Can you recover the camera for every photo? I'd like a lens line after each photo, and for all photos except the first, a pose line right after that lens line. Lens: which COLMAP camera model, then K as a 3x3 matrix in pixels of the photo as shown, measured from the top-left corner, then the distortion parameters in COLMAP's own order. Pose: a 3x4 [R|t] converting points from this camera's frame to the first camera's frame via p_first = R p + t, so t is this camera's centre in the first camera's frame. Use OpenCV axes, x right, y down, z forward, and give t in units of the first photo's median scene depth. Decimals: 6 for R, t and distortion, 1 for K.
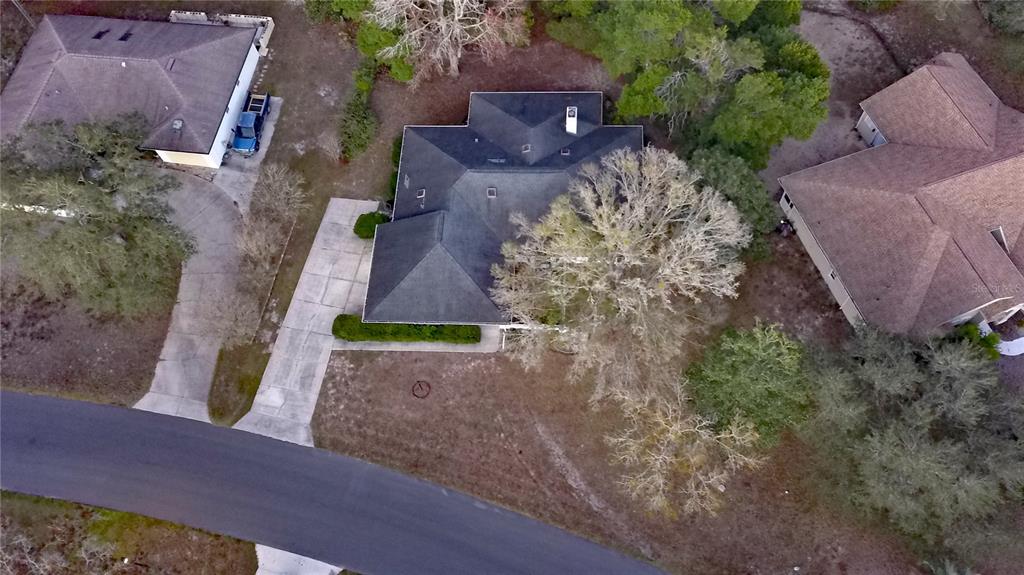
lens RADIAL K [[780.2, 0, 510.8], [0, 780.2, 290.4], [0, 0, 1]] dist [-0.052071, 0.078852]
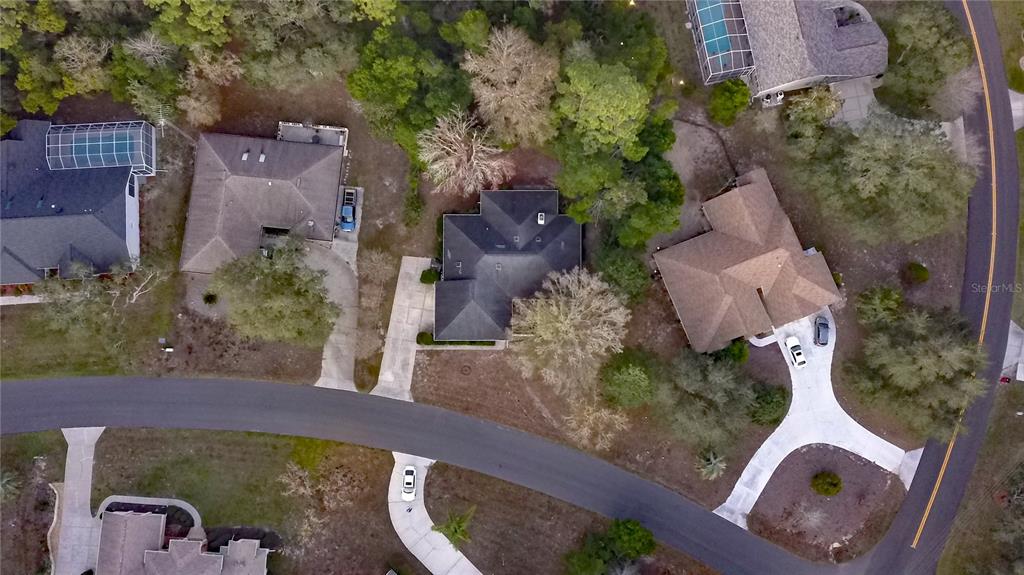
lens RADIAL K [[759.6, 0, 512.0], [0, 759.6, 287.5], [0, 0, 1]] dist [0.003767, 0.001657]
pose [[0.996629, -0.044146, 0.069150, -0.120139], [0.017687, 0.938680, 0.344336, -0.700897], [-0.080111, -0.341952, 0.936297, -0.697615]]
